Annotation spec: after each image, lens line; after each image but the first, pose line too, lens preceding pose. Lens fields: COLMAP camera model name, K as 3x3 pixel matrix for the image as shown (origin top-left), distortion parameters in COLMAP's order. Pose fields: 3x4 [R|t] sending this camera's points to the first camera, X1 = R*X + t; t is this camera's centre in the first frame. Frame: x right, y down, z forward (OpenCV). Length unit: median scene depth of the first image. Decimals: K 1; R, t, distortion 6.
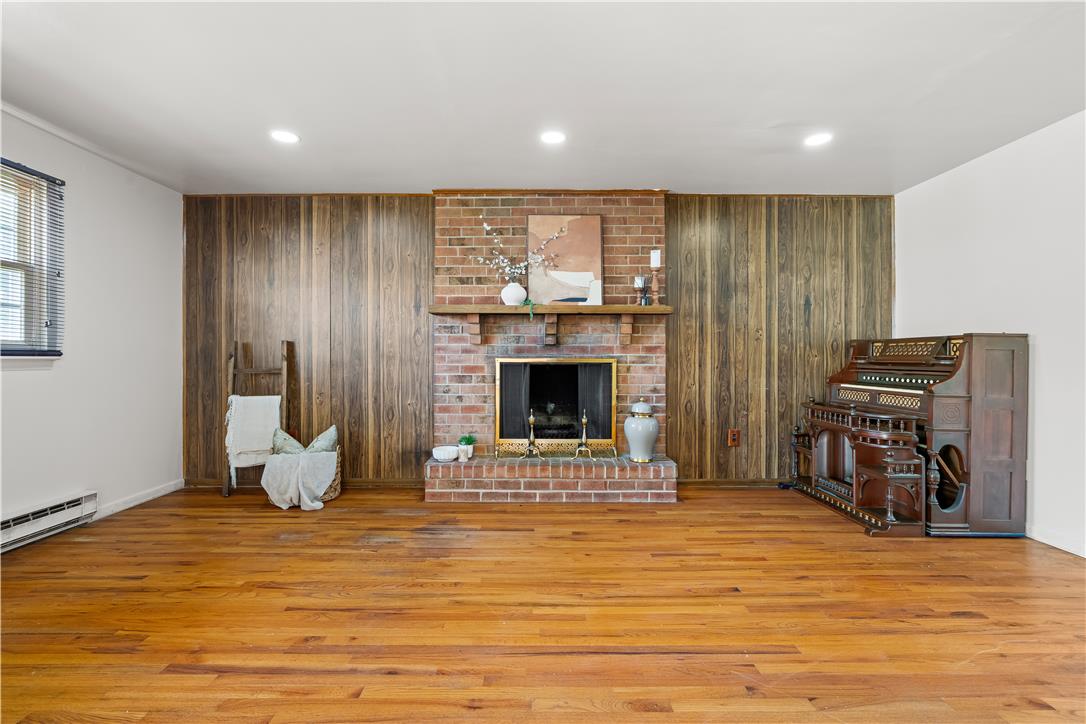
lens RADIAL K [[491.2, 0, 542.2], [0, 491.2, 361.3], [0, 0, 1]] dist [0.000063, 0.000185]
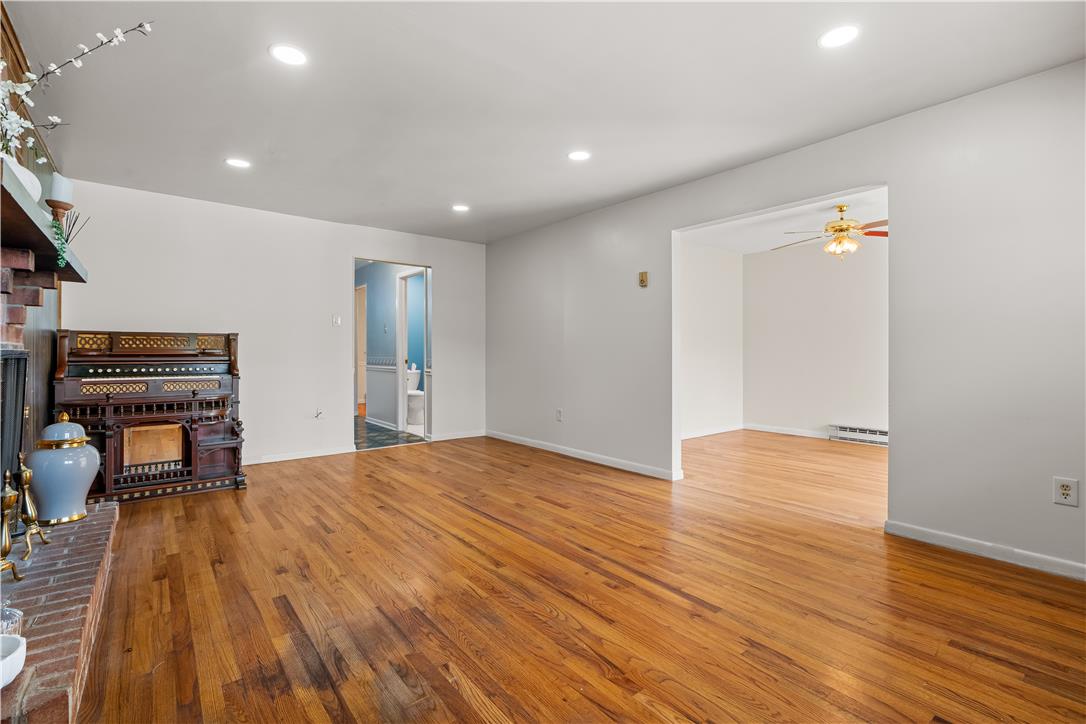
lens RADIAL K [[491.2, 0, 541.6], [0, 491.2, 355.5], [0, 0, 1]] dist [0.000063, 0.000185]
pose [[-0.622298, -0.004183, 0.782769, -0.886905], [0.003897, 0.999957, 0.008442, -0.001068], [-0.782771, 0.008303, -0.622255, 1.282903]]
